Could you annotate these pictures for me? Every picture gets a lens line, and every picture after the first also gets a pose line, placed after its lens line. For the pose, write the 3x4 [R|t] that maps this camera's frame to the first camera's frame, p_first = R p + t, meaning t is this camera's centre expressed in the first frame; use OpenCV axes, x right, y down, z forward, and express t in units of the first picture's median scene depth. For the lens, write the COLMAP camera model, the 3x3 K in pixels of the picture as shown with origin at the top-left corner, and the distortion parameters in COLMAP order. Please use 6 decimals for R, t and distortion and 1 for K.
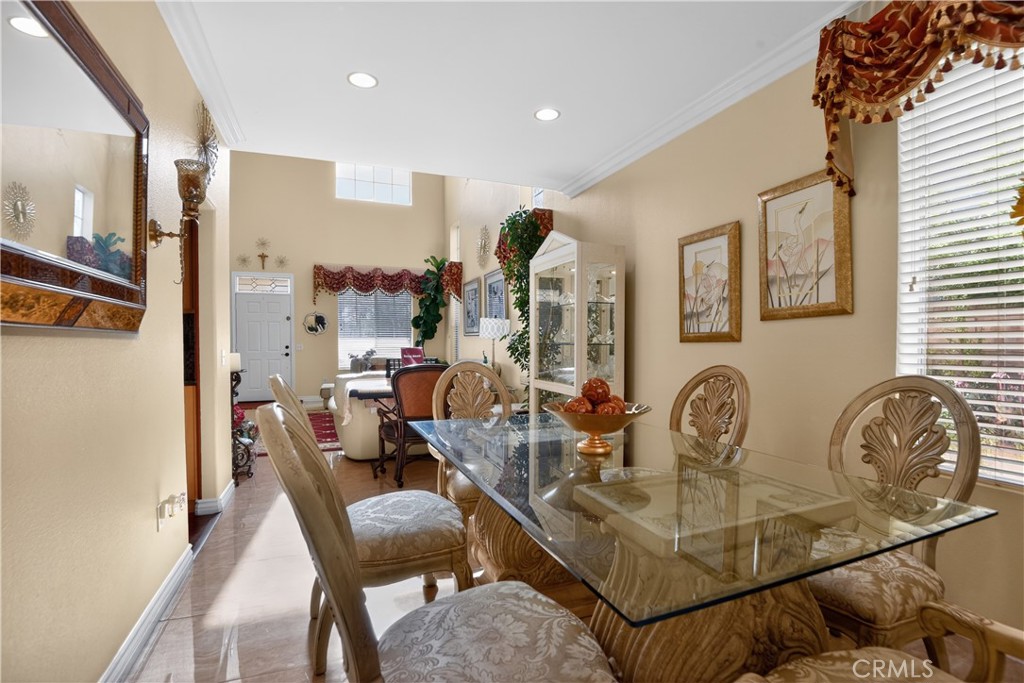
lens RADIAL K [[474.2, 0, 514.3], [0, 474.2, 344.9], [0, 0, 1]] dist [-0.038507, -0.005957]
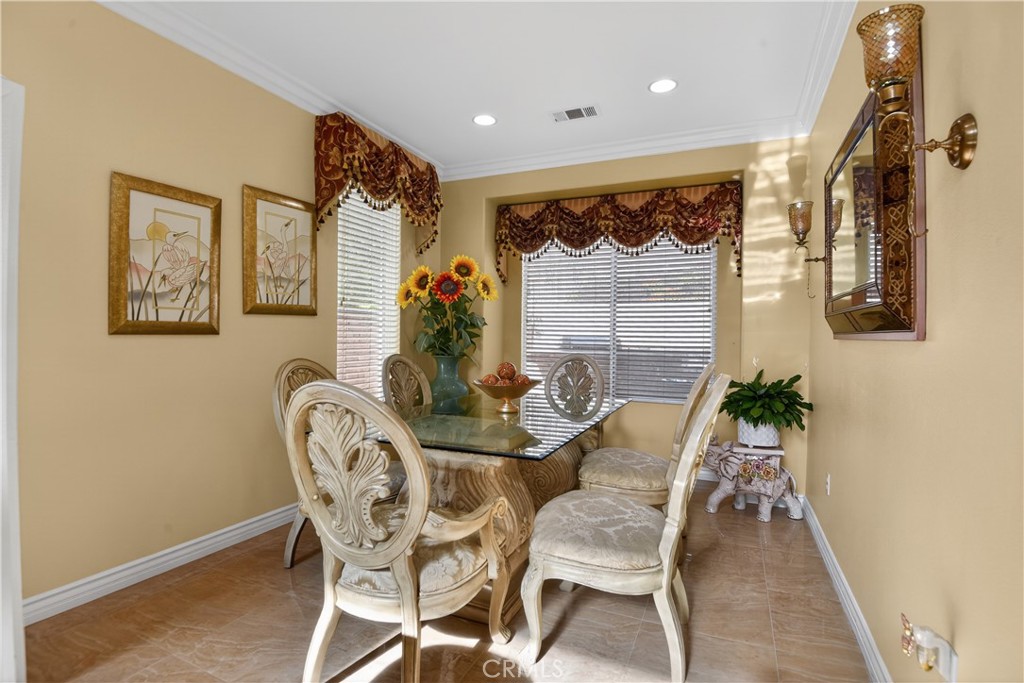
lens RADIAL K [[474.2, 0, 513.3], [0, 474.2, 340.7], [0, 0, 1]] dist [-0.038507, -0.005957]
pose [[-0.692031, -0.014034, 0.721731, -0.552344], [-0.007898, 0.999898, 0.011870, -0.009682], [-0.721824, 0.002515, -0.692072, 1.210975]]
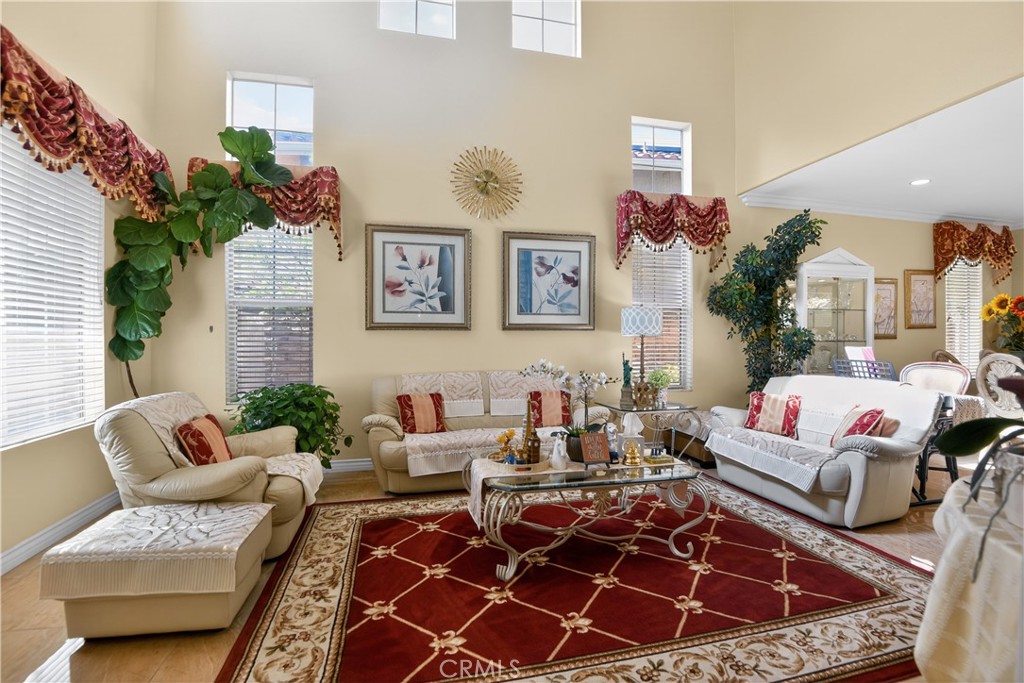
lens RADIAL K [[474.2, 0, 511.0], [0, 474.2, 346.6], [0, 0, 1]] dist [-0.038507, -0.005957]
pose [[0.163476, -0.015179, 0.986431, -1.754568], [0.012596, 0.999832, 0.013298, -0.021033], [-0.986467, 0.010251, 0.163640, 2.319901]]
